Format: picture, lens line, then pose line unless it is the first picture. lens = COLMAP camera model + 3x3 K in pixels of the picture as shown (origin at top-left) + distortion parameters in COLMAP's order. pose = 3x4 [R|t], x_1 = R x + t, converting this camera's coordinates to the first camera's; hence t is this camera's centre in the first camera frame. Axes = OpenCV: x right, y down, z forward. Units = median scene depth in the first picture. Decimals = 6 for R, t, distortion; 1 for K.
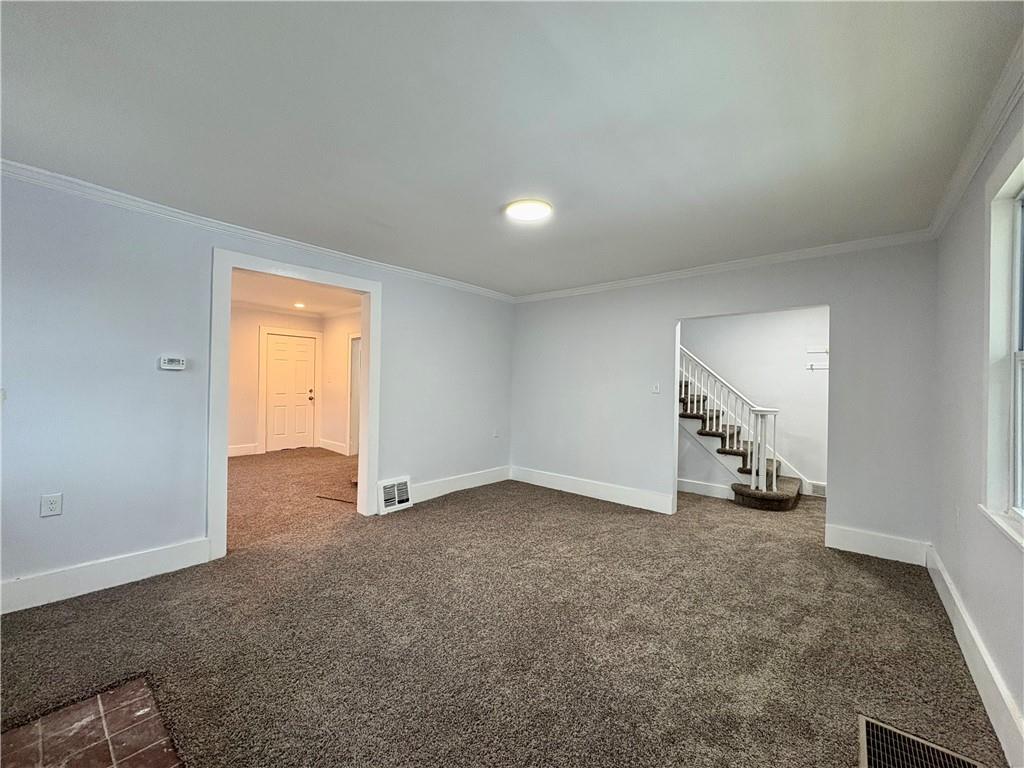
lens RADIAL K [[406.0, 0, 505.1], [0, 406.0, 382.6], [0, 0, 1]] dist [-0.000438, 0.000231]
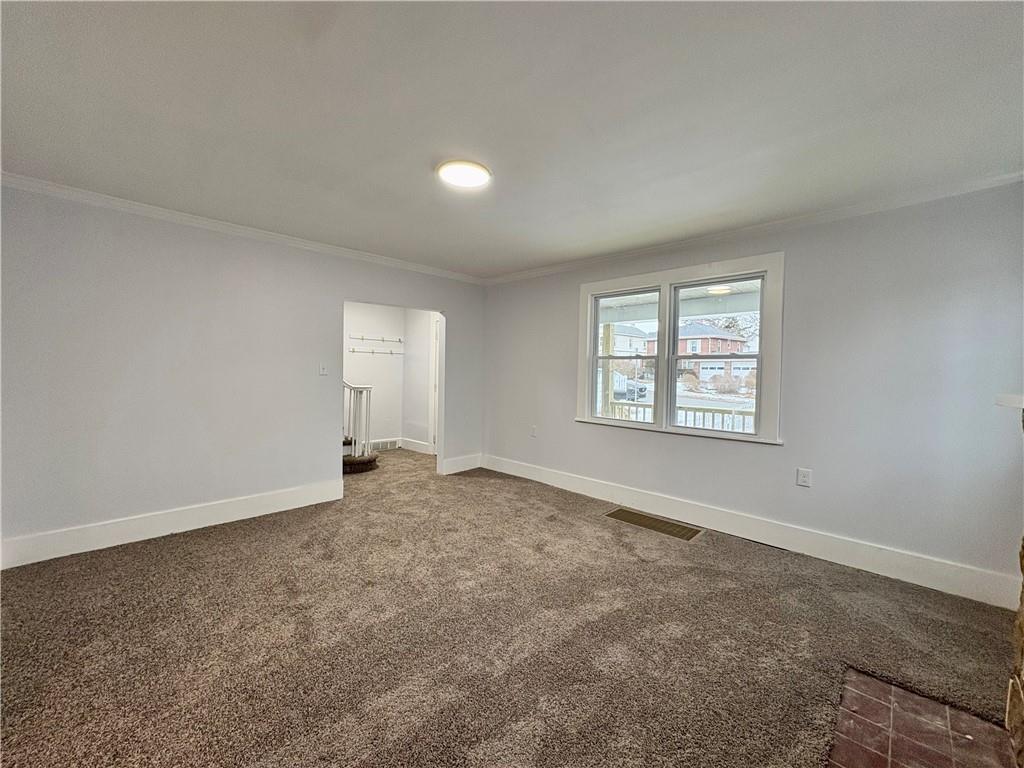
lens RADIAL K [[406.0, 0, 505.1], [0, 406.0, 382.6], [0, 0, 1]] dist [-0.000438, 0.000231]
pose [[0.074105, -0.048417, 0.996074, -0.695929], [-0.022110, 0.998495, 0.050180, -0.027339], [-0.997005, -0.025742, 0.072922, 0.661197]]
